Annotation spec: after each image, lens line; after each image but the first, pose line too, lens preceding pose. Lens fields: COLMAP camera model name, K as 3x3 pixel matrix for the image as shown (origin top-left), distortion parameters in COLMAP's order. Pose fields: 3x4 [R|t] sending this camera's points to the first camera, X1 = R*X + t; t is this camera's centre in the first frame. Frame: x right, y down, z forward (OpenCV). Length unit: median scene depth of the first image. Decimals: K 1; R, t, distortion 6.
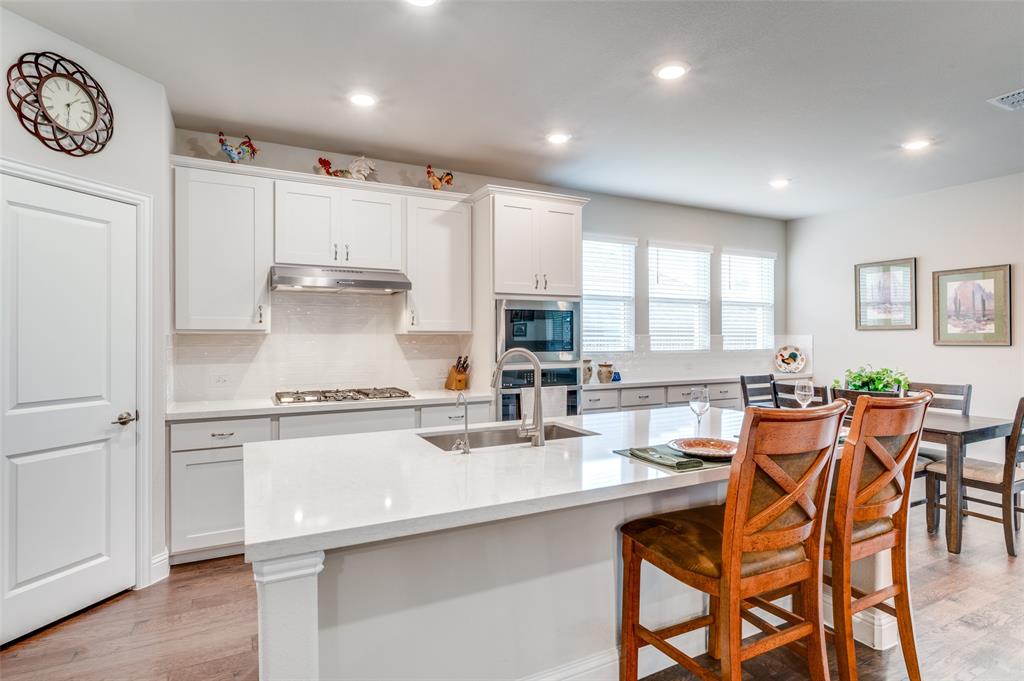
lens RADIAL K [[541.3, 0, 512.6], [0, 541.3, 337.1], [0, 0, 1]] dist [-0.000977, 0.000772]
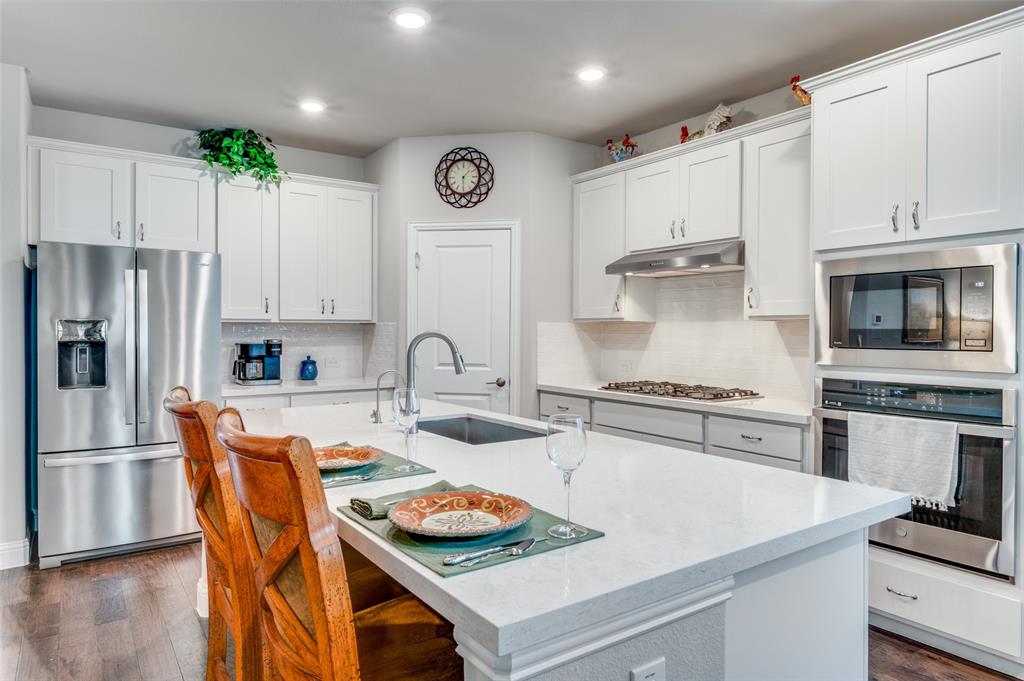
lens RADIAL K [[617.2, 0, 513.0], [0, 617.2, 333.5], [0, 0, 1]] dist [-0.000035, 0.001100]
pose [[0.141050, 0.005282, -0.989988, 0.630234], [-0.006976, 0.999966, 0.004342, 0.011659], [0.989978, 0.006294, 0.141082, 0.572477]]
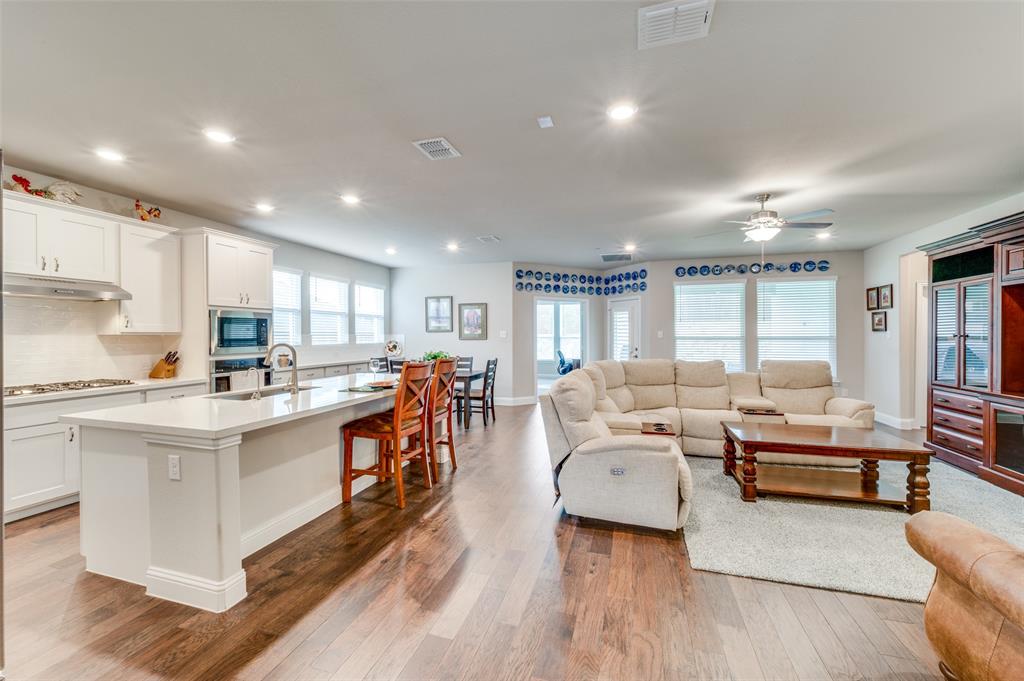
lens RADIAL K [[411.2, 0, 514.5], [0, 411.2, 338.4], [0, 0, 1]] dist [-0.000219, 0.000023]
pose [[0.698983, -0.008055, 0.715092, -0.245472], [0.003323, 0.999962, 0.008015, -0.001737], [-0.715130, -0.003226, 0.698984, -0.310161]]
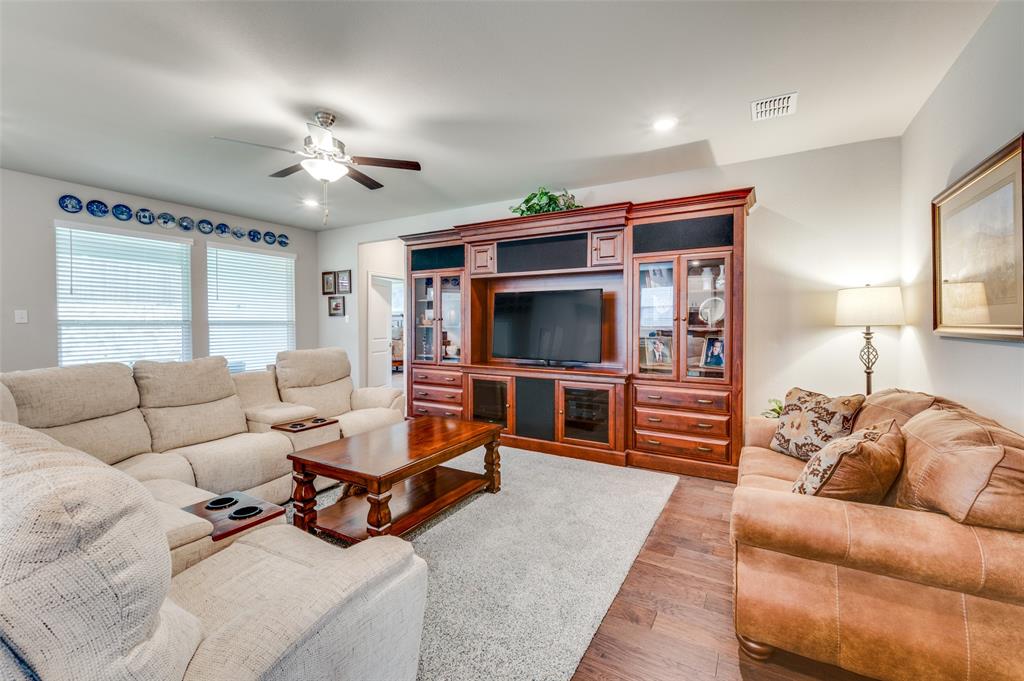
lens RADIAL K [[427.5, 0, 517.5], [0, 427.5, 328.7], [0, 0, 1]] dist [-0.005651, -0.000874]
pose [[-0.534480, -0.010365, 0.845118, 0.109545], [0.001795, 0.999909, 0.013398, 0.015602], [-0.845179, 0.008678, -0.534412, 0.079308]]
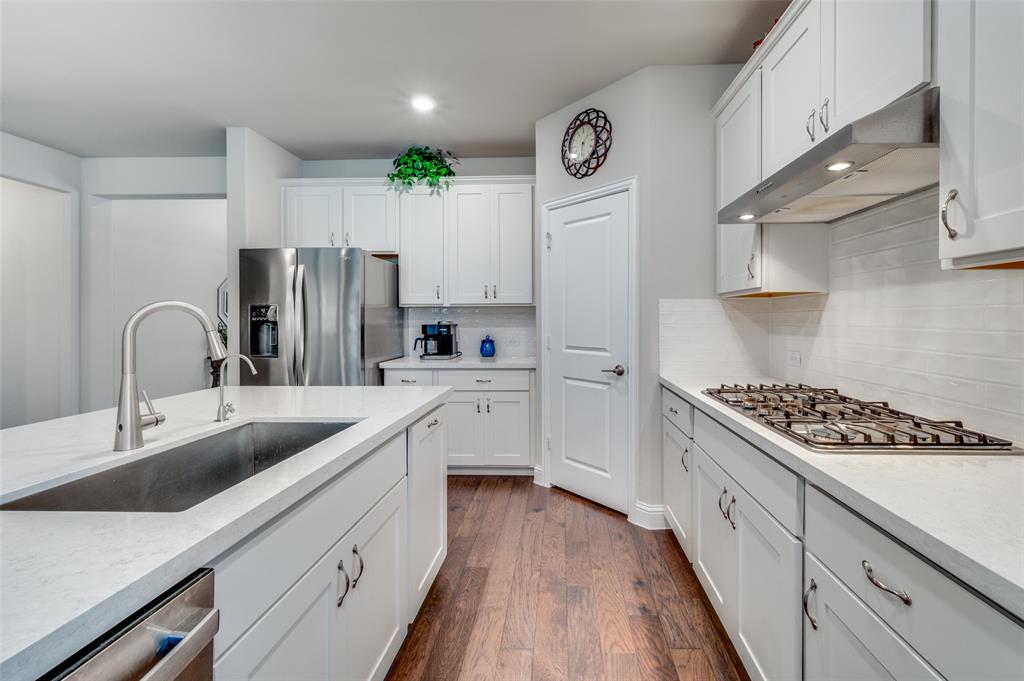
lens RADIAL K [[427.5, 0, 552.5], [0, 427.5, 318.8], [0, 0, 1]] dist [-0.005651, -0.000874]
pose [[-0.476159, 0.000443, -0.879359, 0.140186], [-0.001432, 0.999998, 0.001279, 0.024161], [0.879358, 0.001868, -0.476157, 0.943490]]
